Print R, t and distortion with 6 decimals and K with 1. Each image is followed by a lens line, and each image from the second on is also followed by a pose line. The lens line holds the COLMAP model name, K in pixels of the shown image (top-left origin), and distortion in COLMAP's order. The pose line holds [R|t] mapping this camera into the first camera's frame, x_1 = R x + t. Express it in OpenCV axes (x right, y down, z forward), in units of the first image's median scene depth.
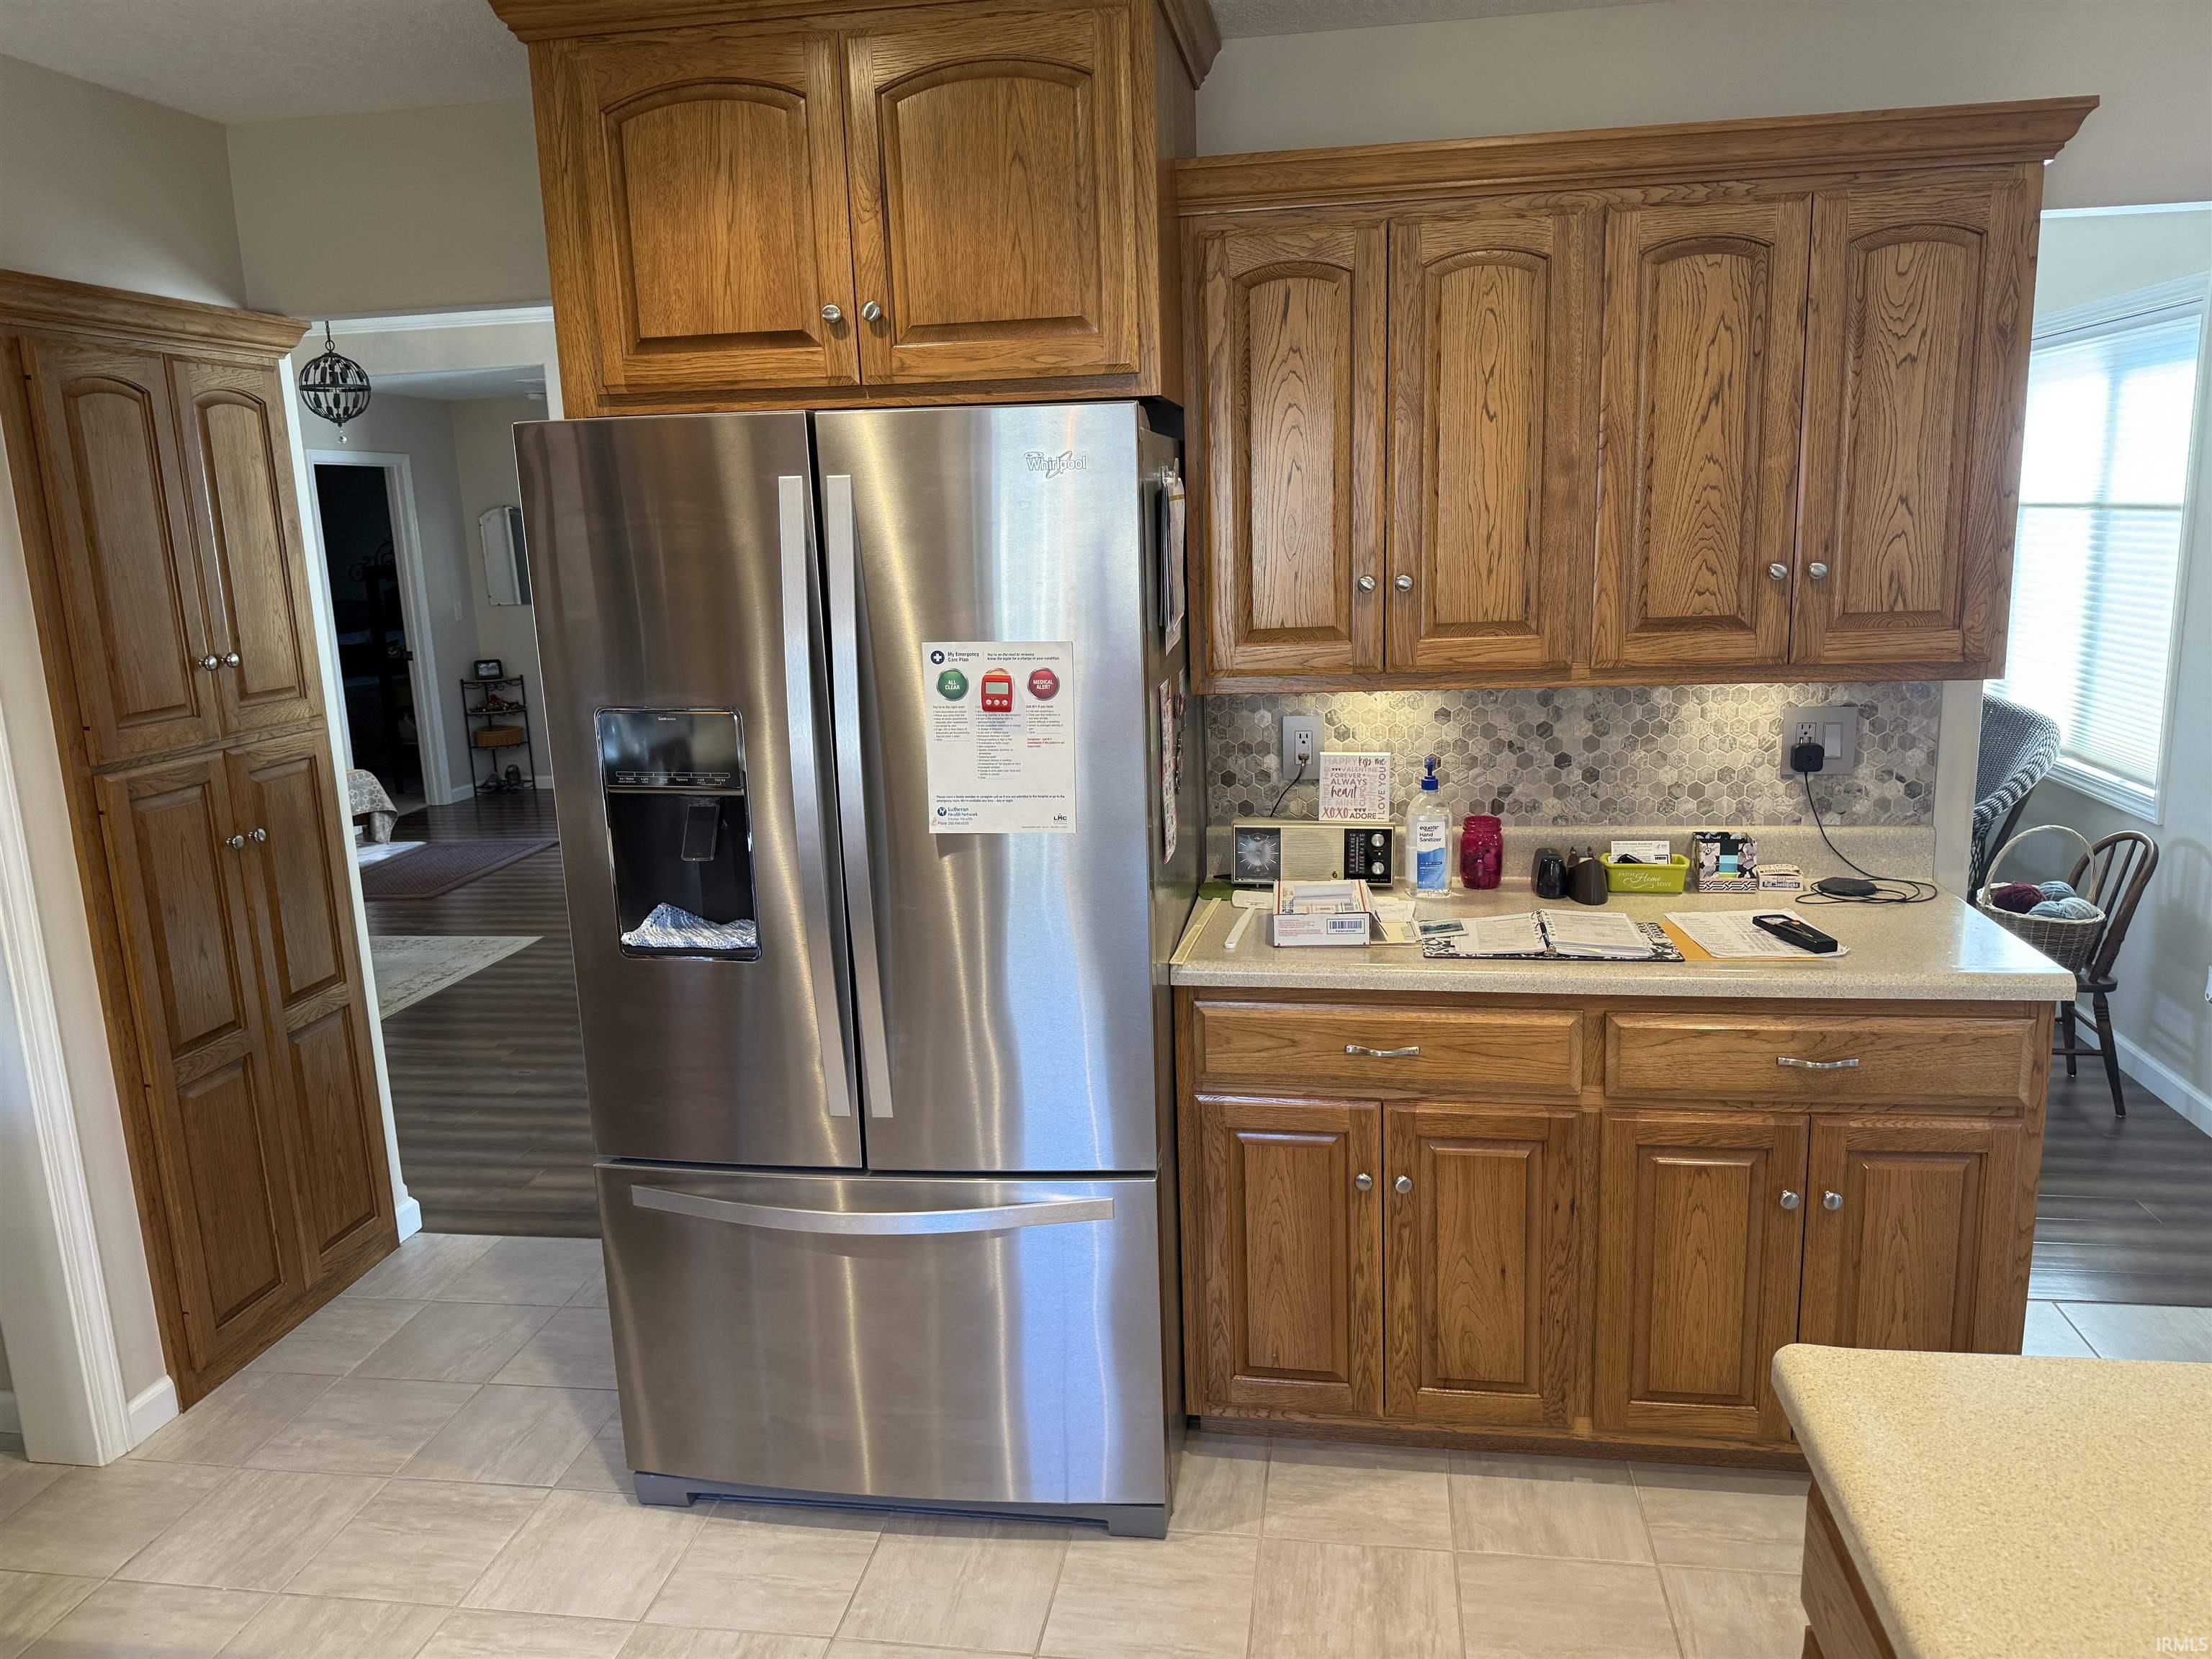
lens RADIAL K [[1533.2, 0, 1099.8], [0, 1533.2, 832.6], [0, 0, 1]] dist [0.117304, -0.181772]
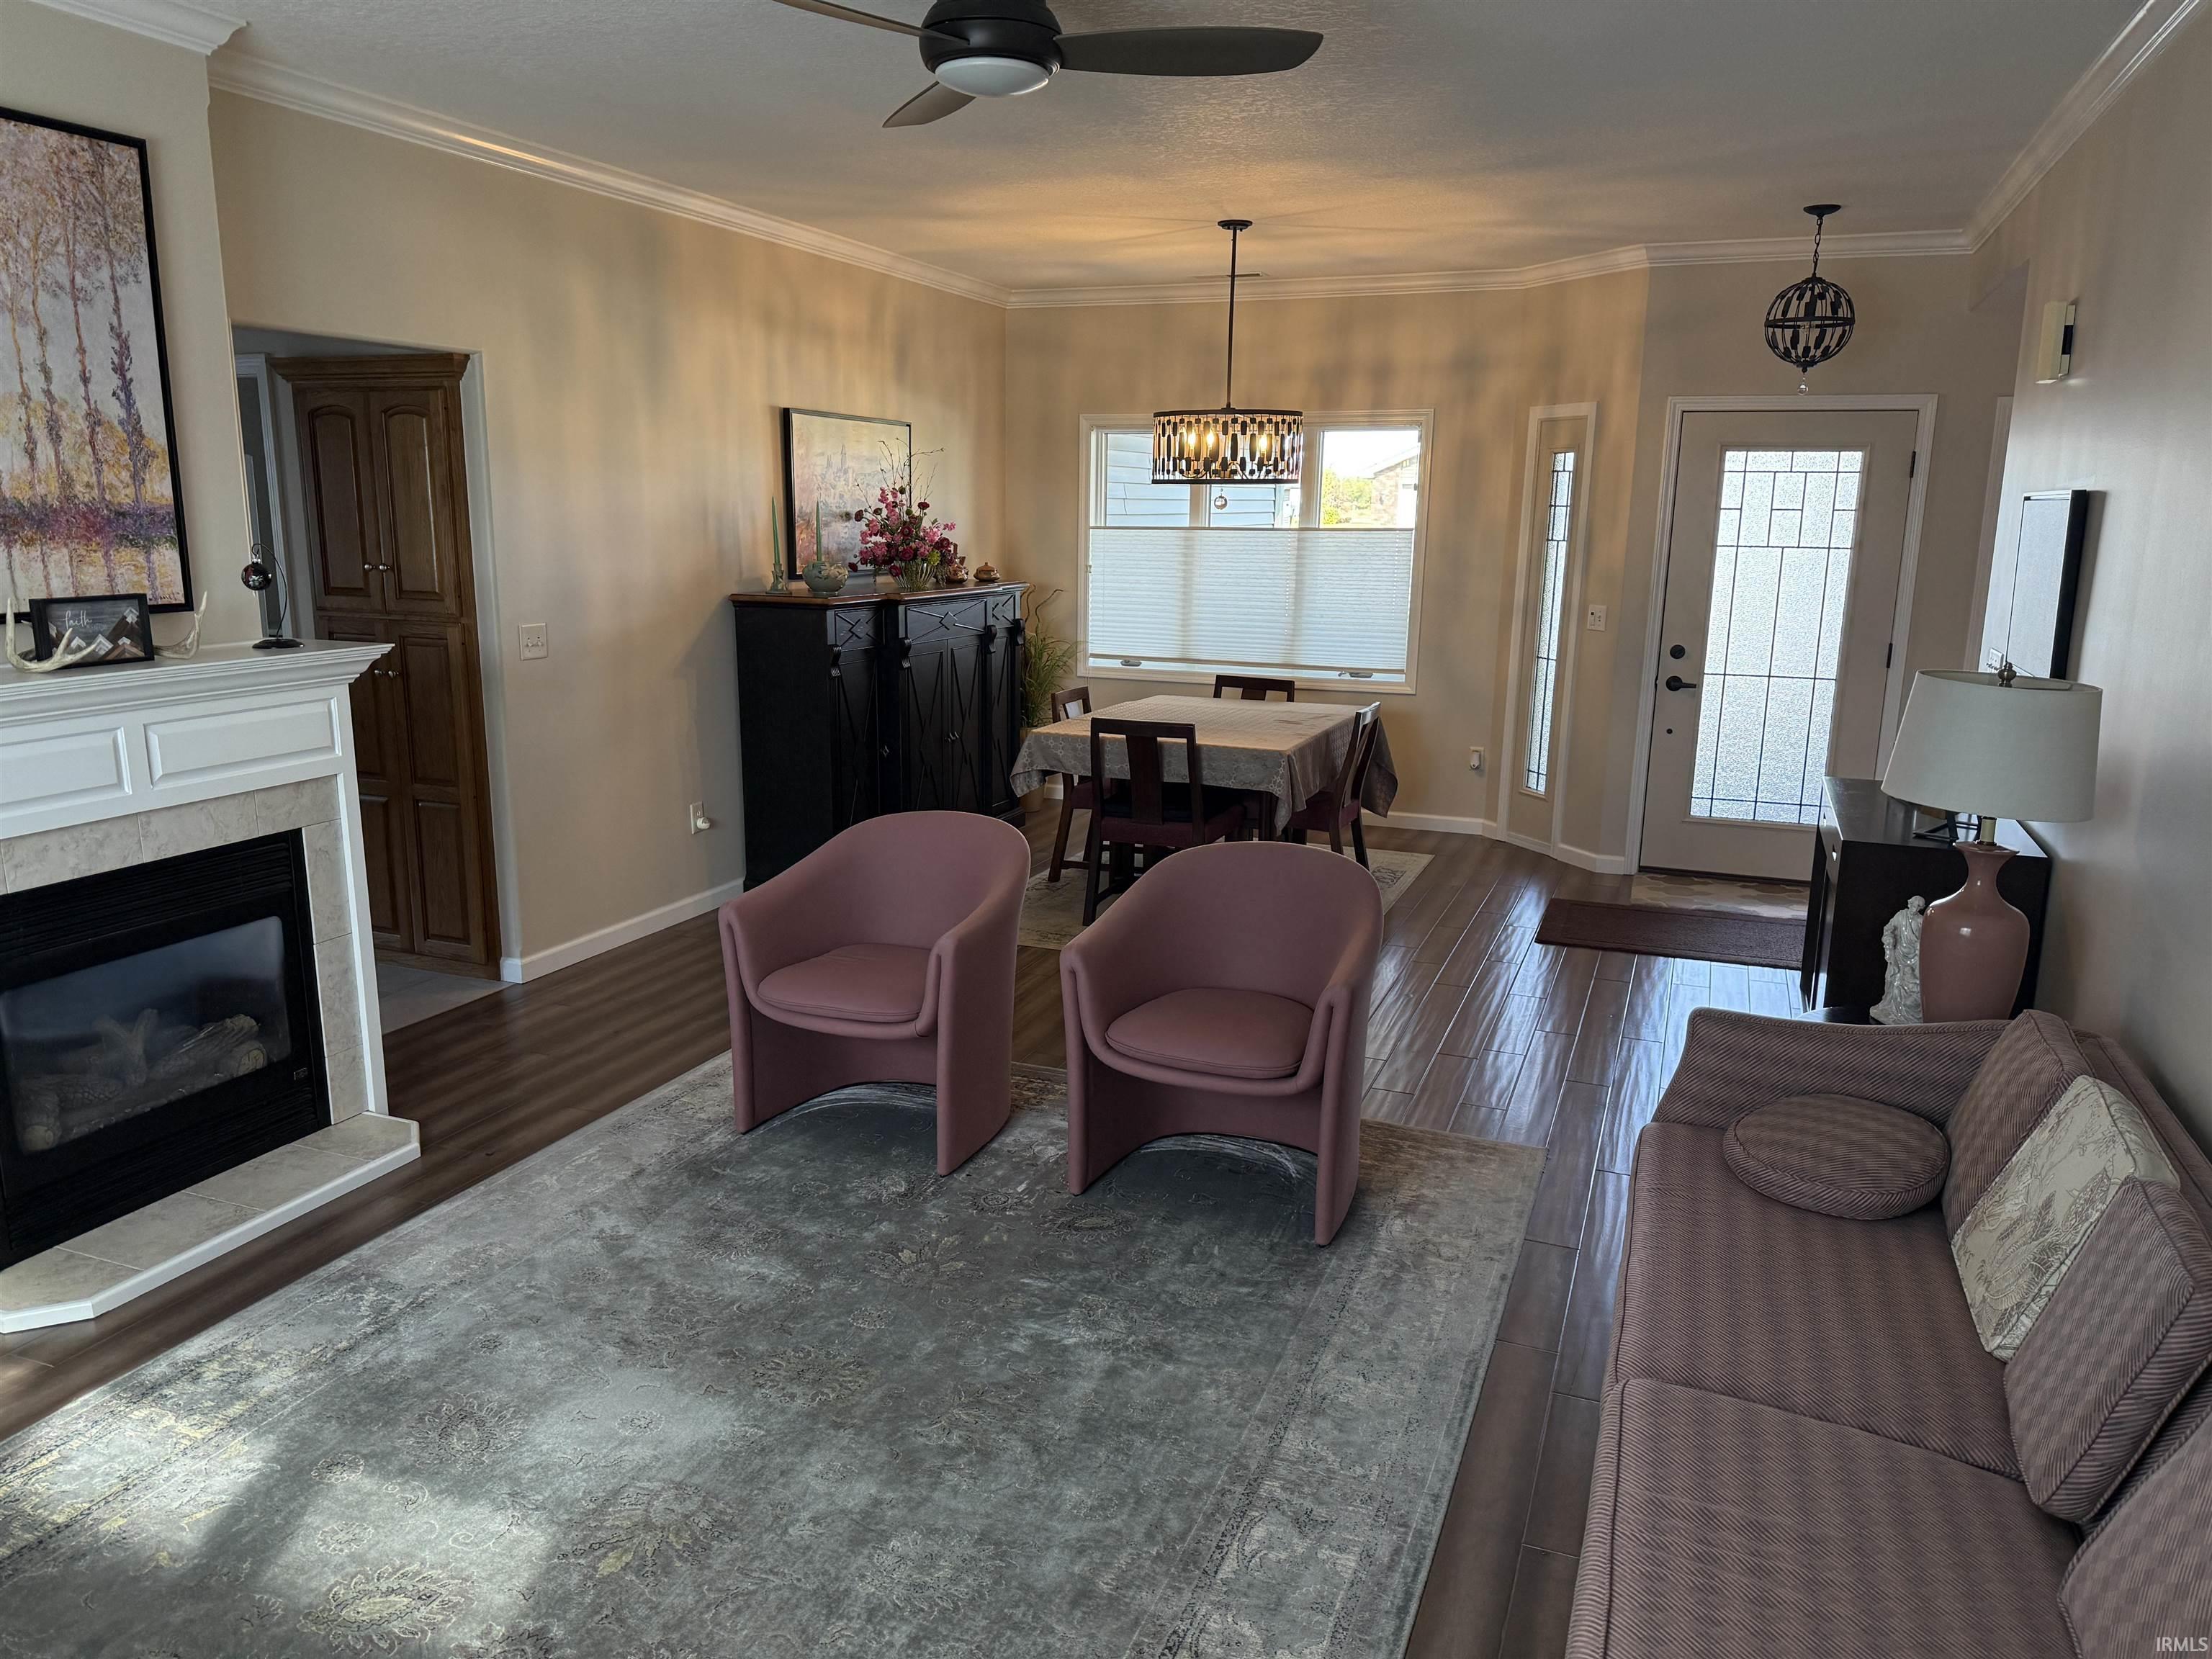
lens RADIAL K [[1533.2, 0, 1099.8], [0, 1533.2, 832.6], [0, 0, 1]] dist [0.117304, -0.181772]
pose [[-0.228369, 0.234564, -0.944895, 0.386995], [-0.200157, 0.938498, 0.281352, -0.196139], [0.952777, 0.253379, -0.167374, 0.869142]]
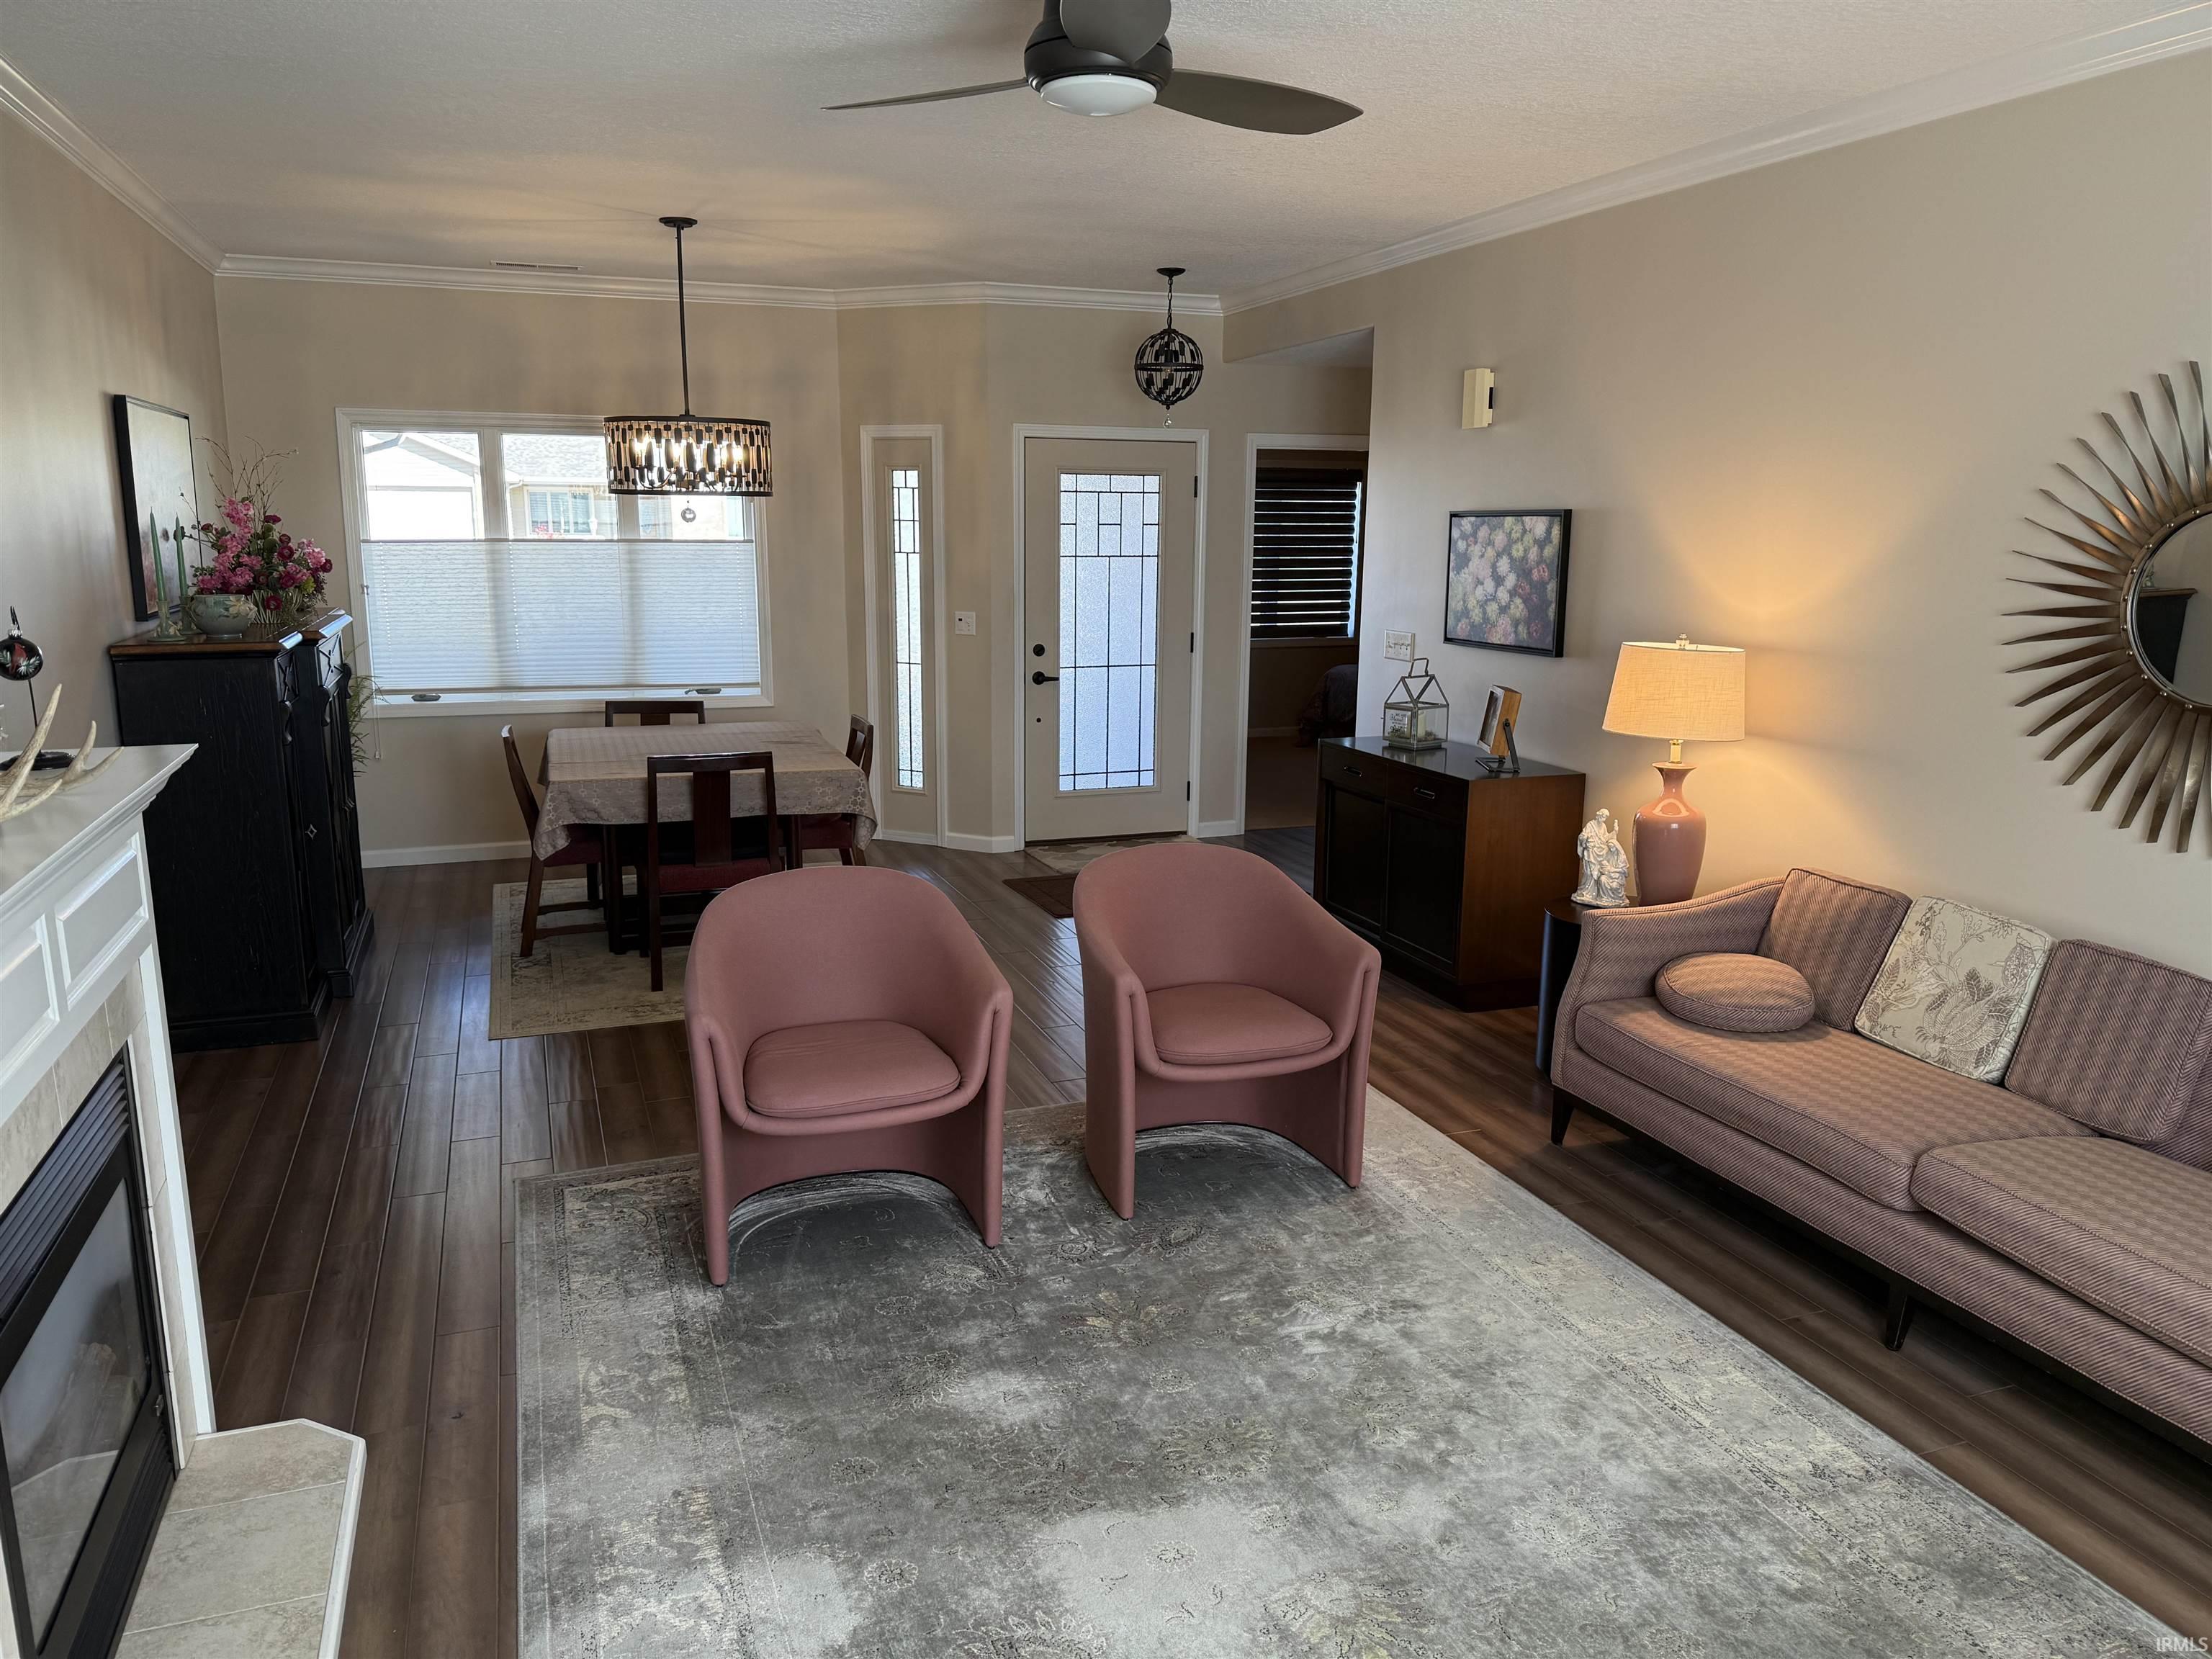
lens RADIAL K [[1533.2, 0, 1099.8], [0, 1533.2, 832.6], [0, 0, 1]] dist [0.117304, -0.181772]
pose [[0.489343, 0.212547, -0.845794, 0.334201], [-0.202485, 0.971032, 0.126869, -0.125462], [0.848259, 0.109179, 0.518205, 0.523111]]
